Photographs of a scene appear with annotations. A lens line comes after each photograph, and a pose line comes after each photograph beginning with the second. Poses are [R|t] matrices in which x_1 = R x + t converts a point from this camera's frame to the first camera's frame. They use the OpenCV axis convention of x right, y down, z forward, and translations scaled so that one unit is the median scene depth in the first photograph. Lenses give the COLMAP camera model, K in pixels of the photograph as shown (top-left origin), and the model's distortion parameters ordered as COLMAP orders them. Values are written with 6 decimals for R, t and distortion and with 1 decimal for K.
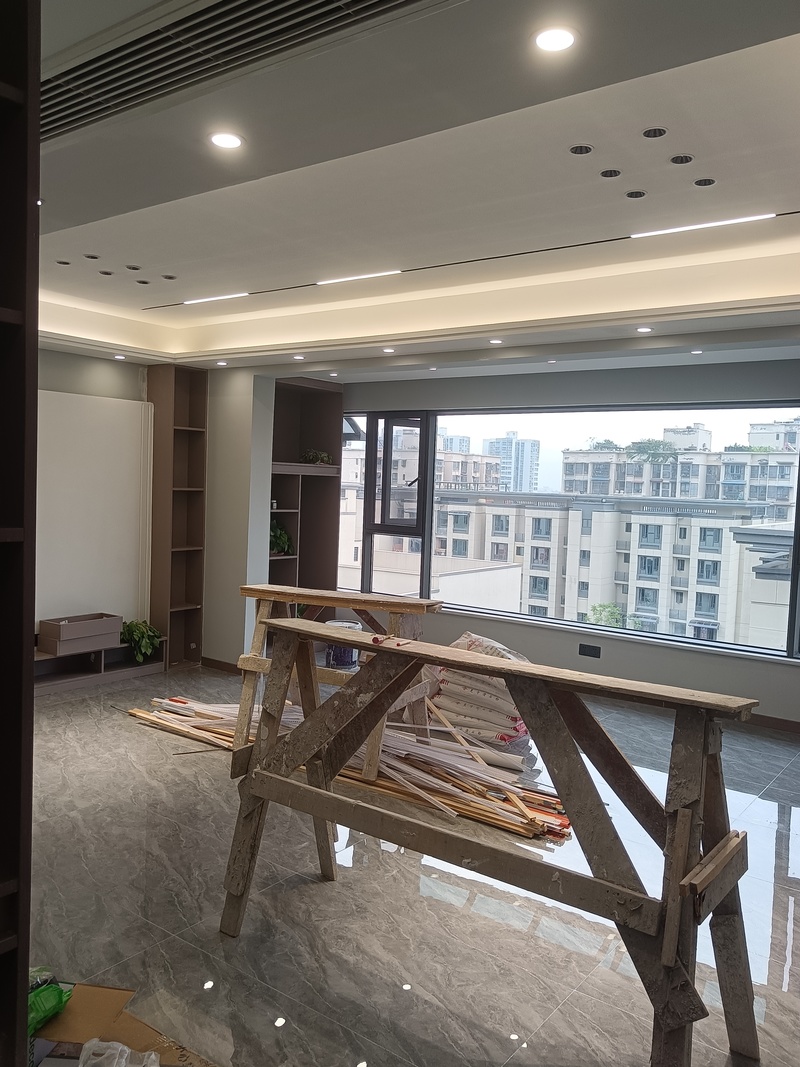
lens RADIAL K [[846.0, 0, 400.0], [0, 846.0, 533.5], [0, 0, 1]] dist [0.002269, -0.008978]
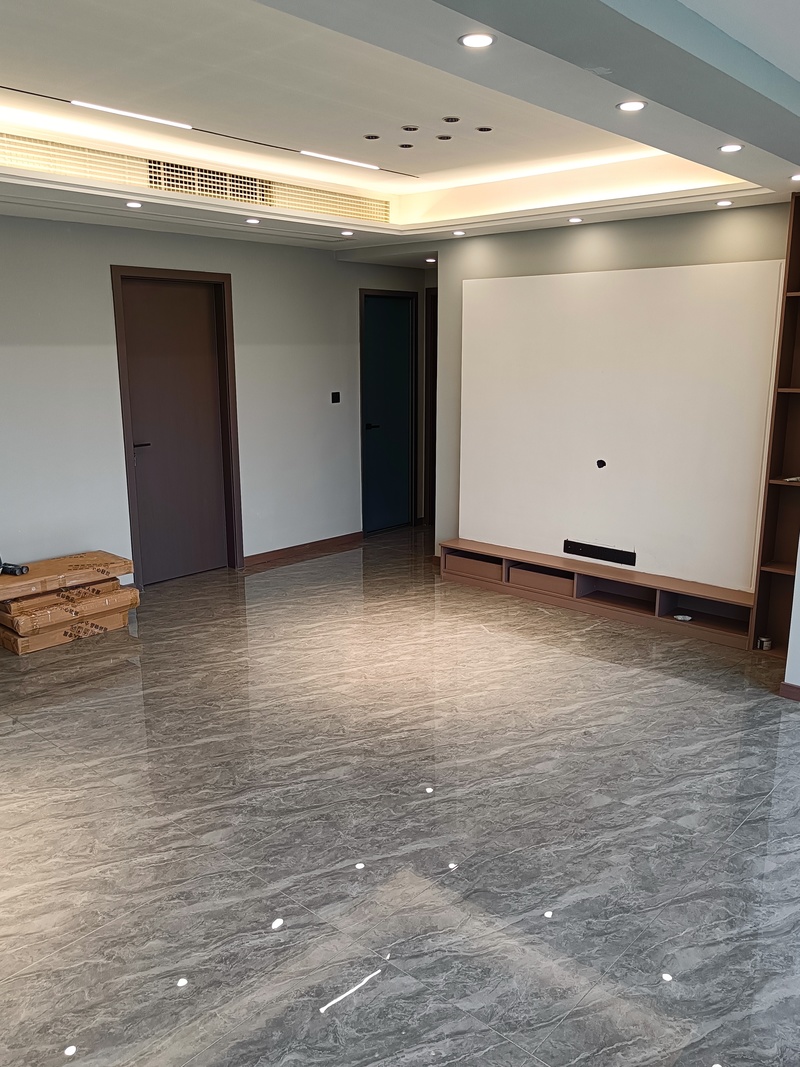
lens RADIAL K [[846.0, 0, 400.0], [0, 846.0, 533.5], [0, 0, 1]] dist [0.002269, -0.008978]
pose [[-0.100206, 0.182936, -0.978005, 0.603703], [-0.063803, 0.979748, 0.189800, -0.069121], [0.992919, 0.081419, -0.086504, 1.081020]]
